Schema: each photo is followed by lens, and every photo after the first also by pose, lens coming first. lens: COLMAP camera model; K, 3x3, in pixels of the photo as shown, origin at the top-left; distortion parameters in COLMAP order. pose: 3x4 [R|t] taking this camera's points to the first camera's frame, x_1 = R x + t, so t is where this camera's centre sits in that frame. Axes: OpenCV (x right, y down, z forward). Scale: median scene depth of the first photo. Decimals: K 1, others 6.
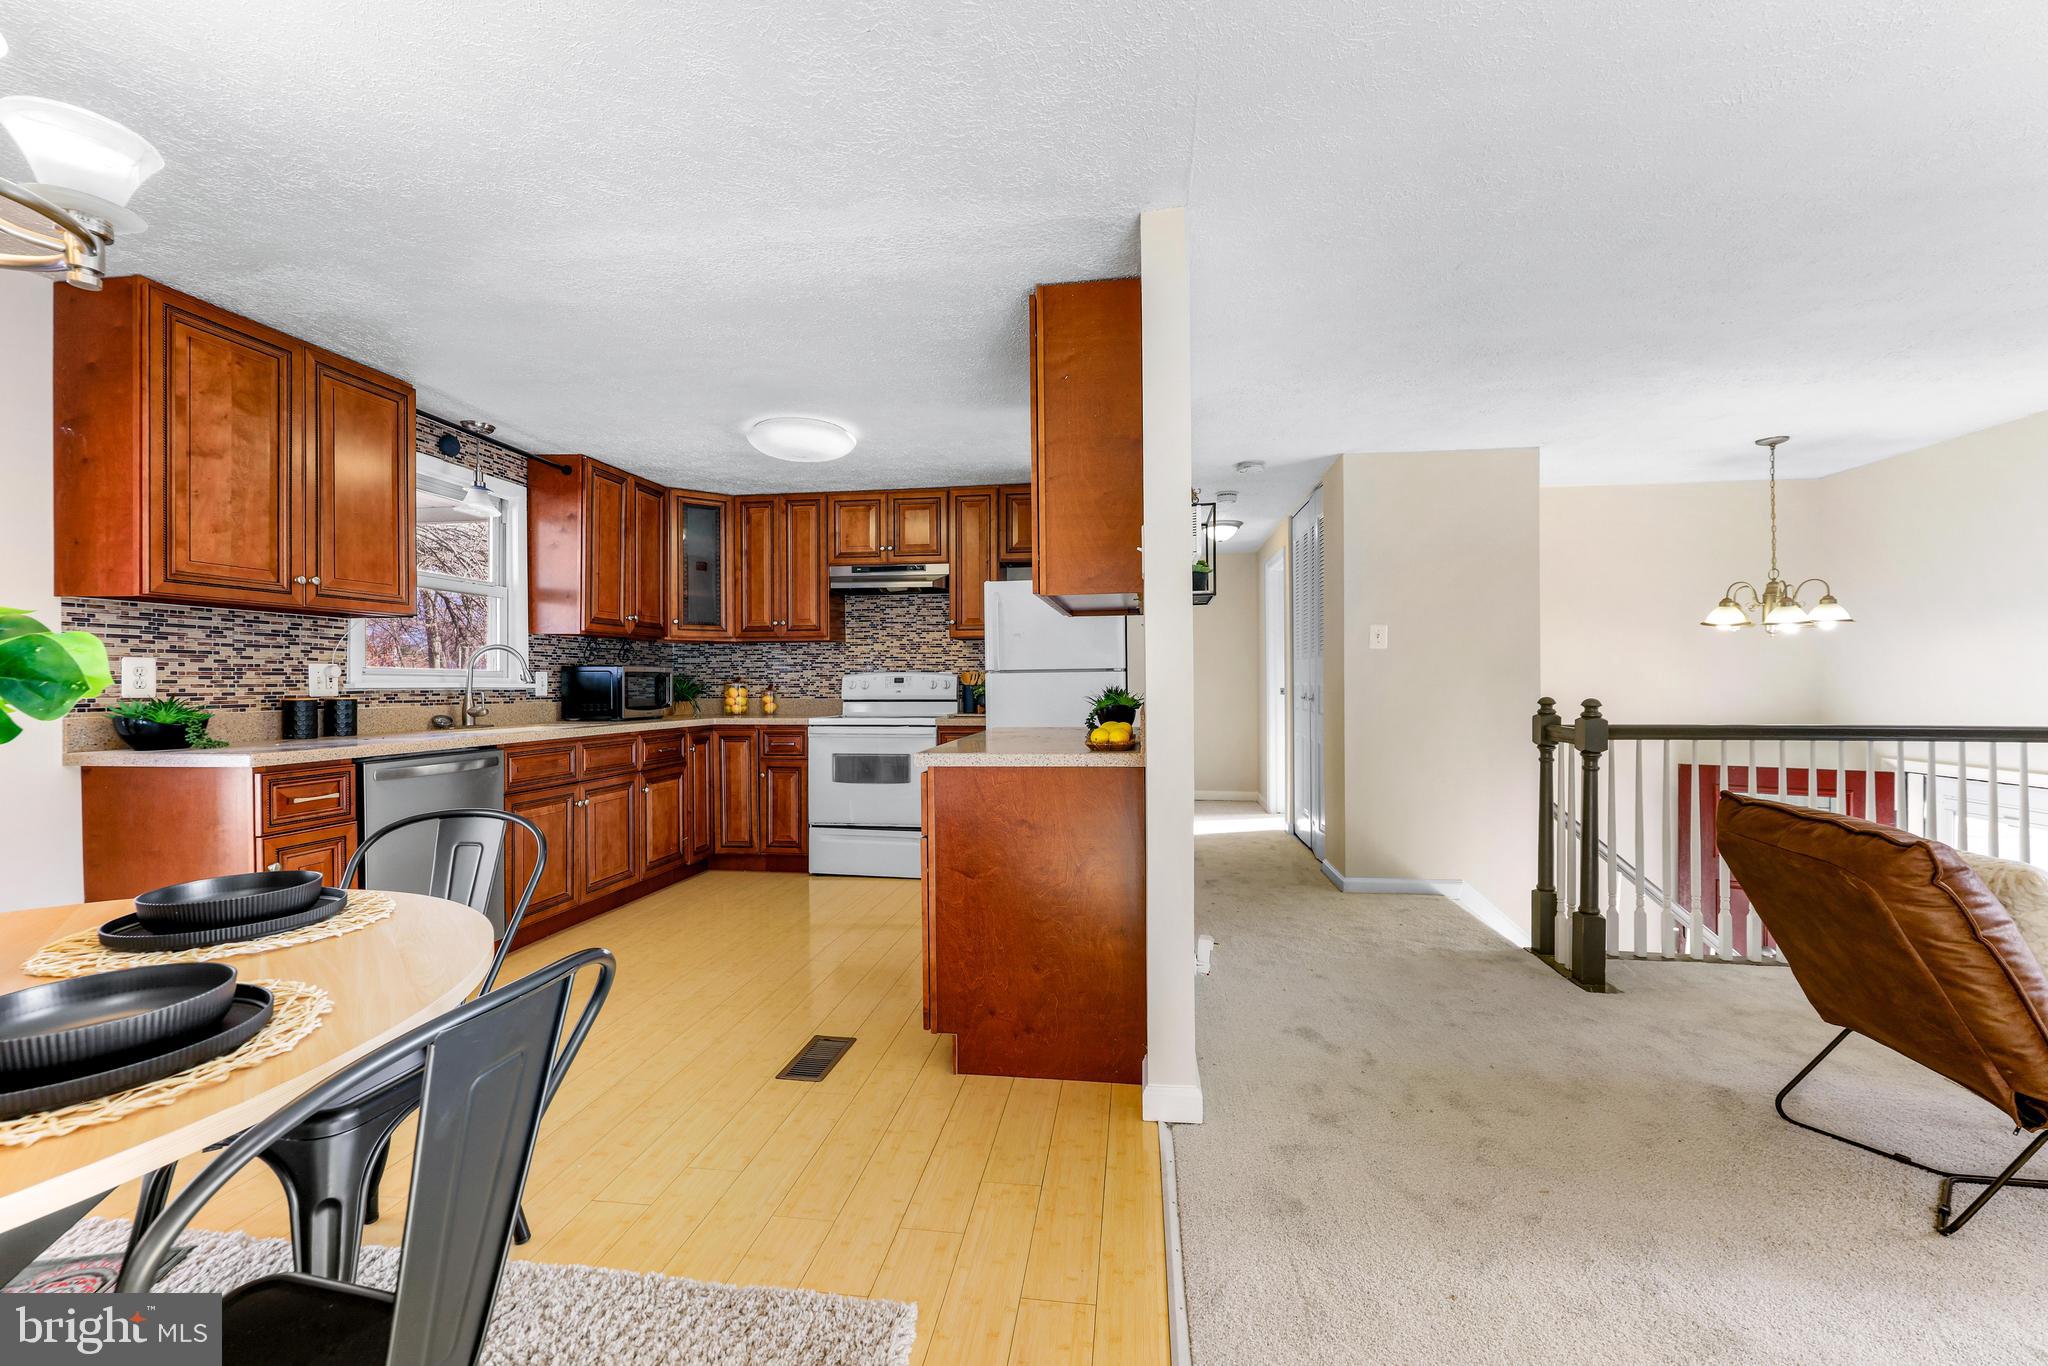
lens RADIAL K [[830.3, 0, 1023.2], [0, 830.3, 687.5], [0, 0, 1]] dist [-0.002483, 0.001412]
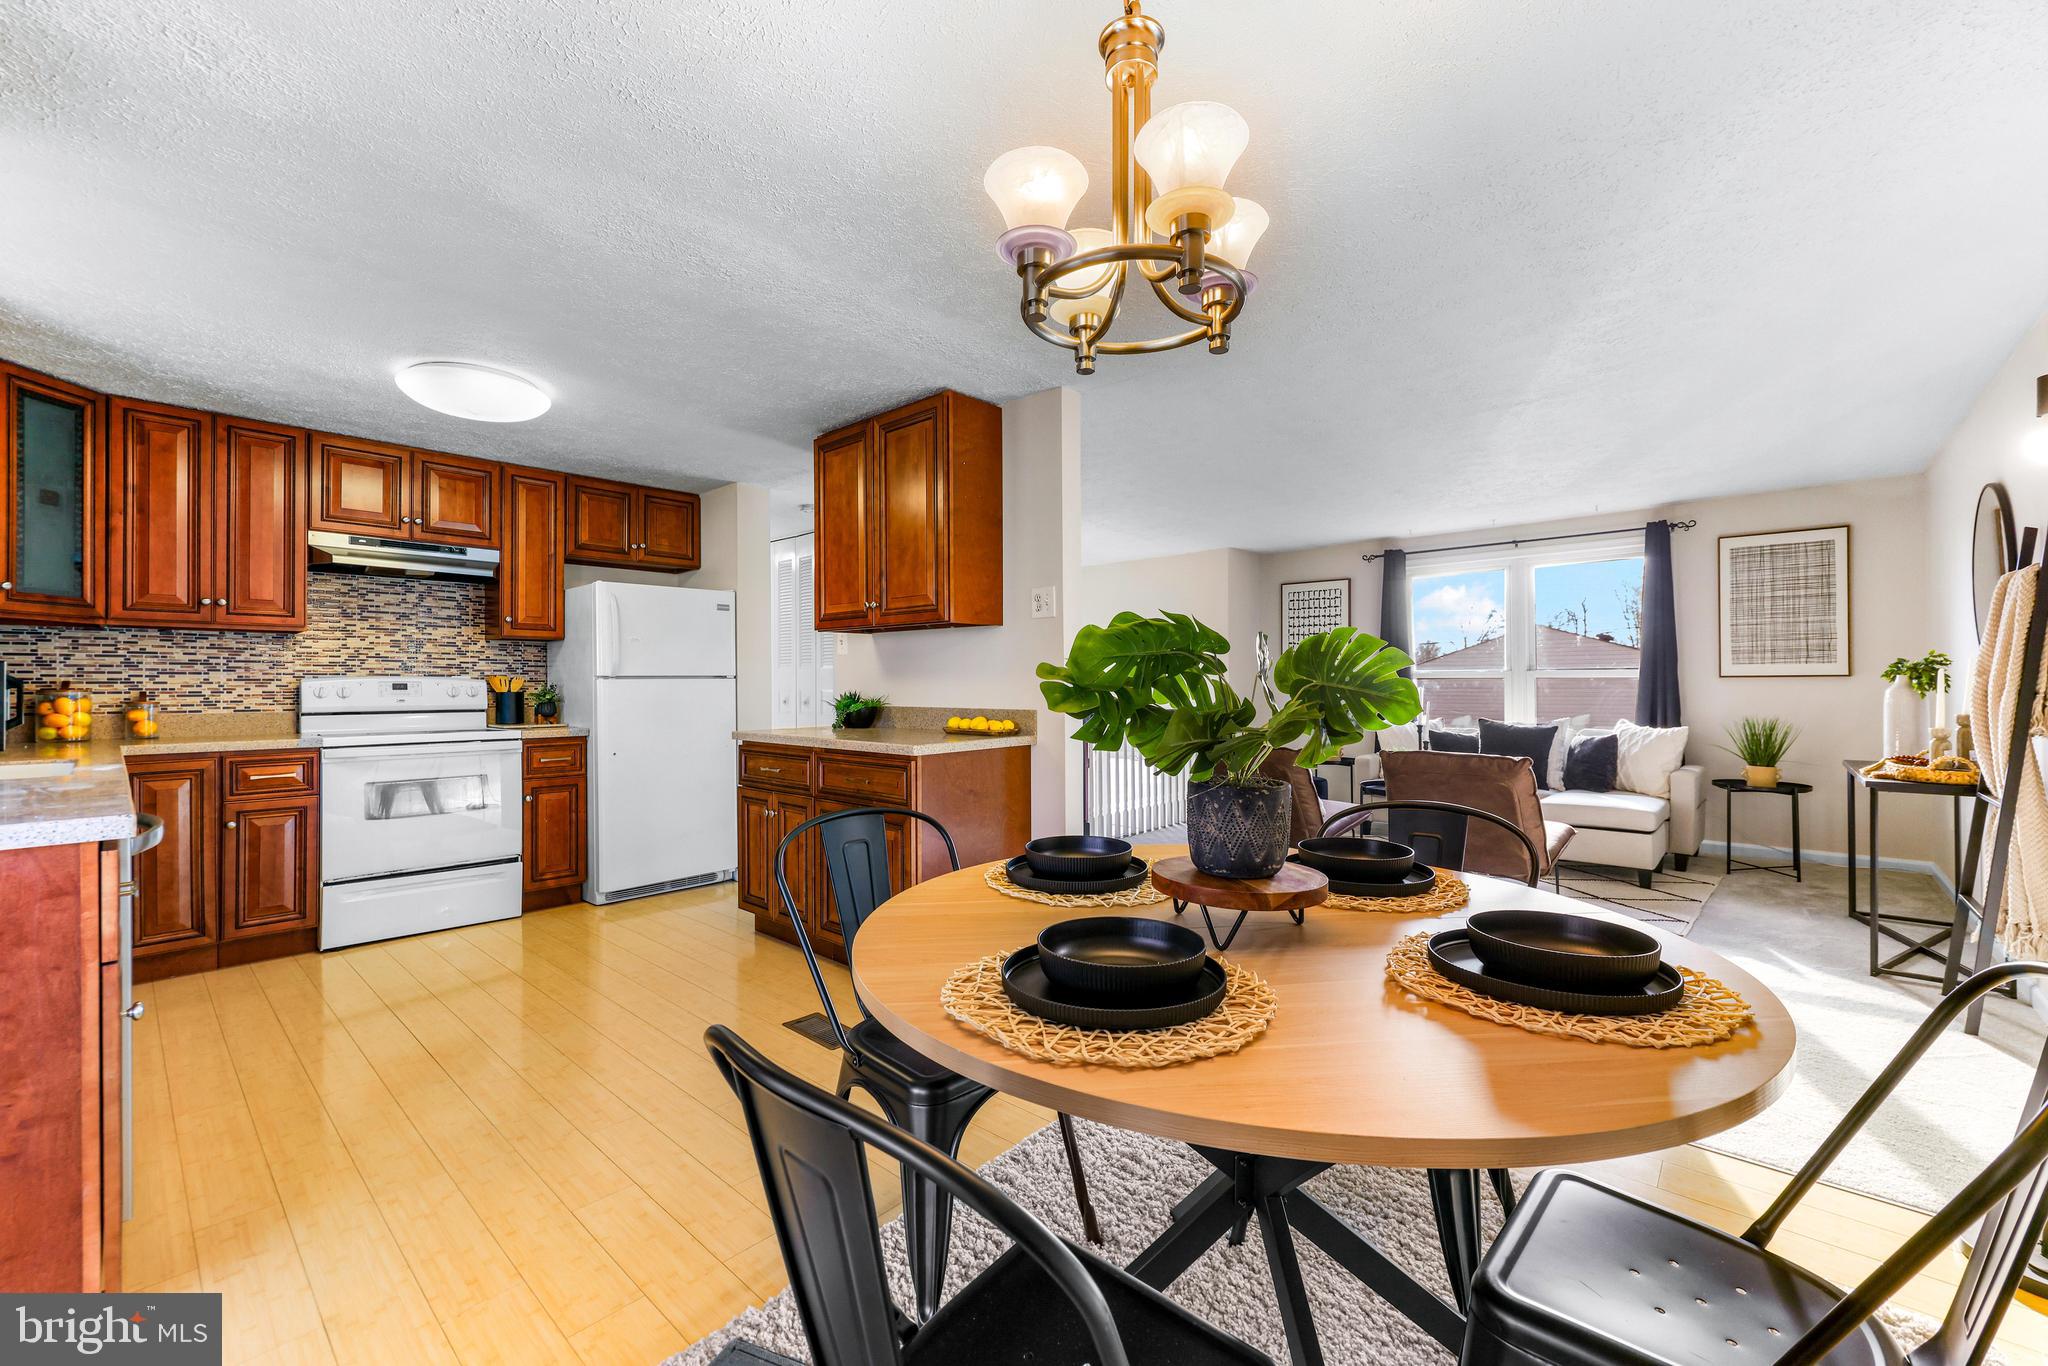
lens RADIAL K [[830.3, 0, 1020.6], [0, 830.3, 680.2], [0, 0, 1]] dist [-0.002483, 0.001412]
pose [[0.564594, 0.008058, 0.825330, -0.673727], [0.006137, 0.999884, -0.013960, -0.000149], [-0.825346, 0.012947, 0.564479, 0.104988]]
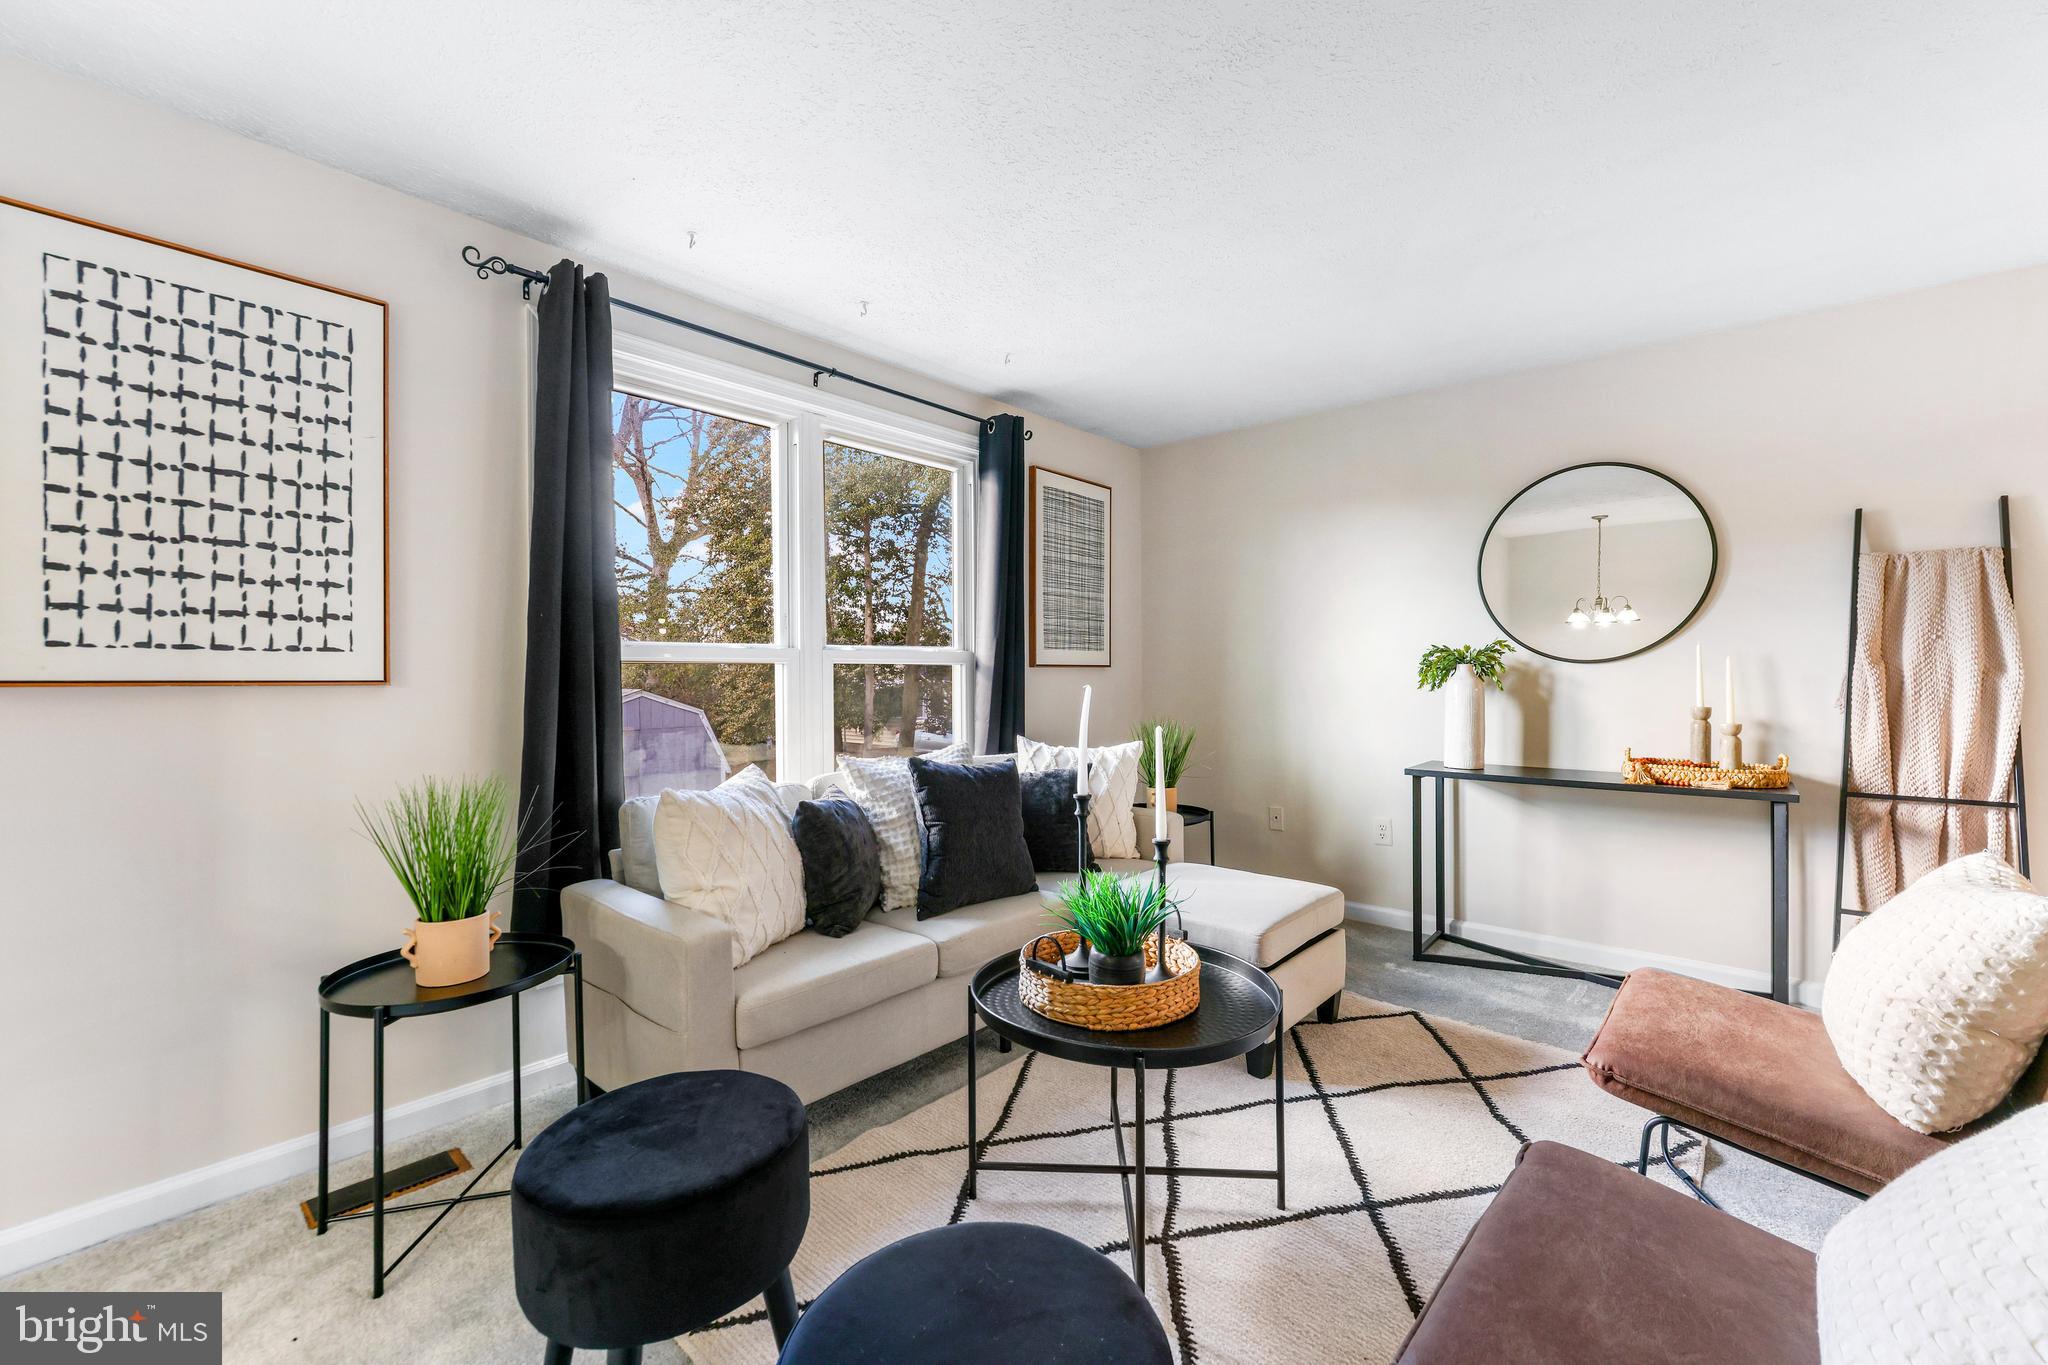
lens RADIAL K [[830.3, 0, 1010.0], [0, 830.3, 684.8], [0, 0, 1]] dist [-0.002483, 0.001412]
pose [[-0.827148, -0.000259, 0.561984, 0.704361], [0.010539, 0.999817, 0.015973, -0.012446], [-0.561885, 0.019135, -0.826994, 0.791826]]
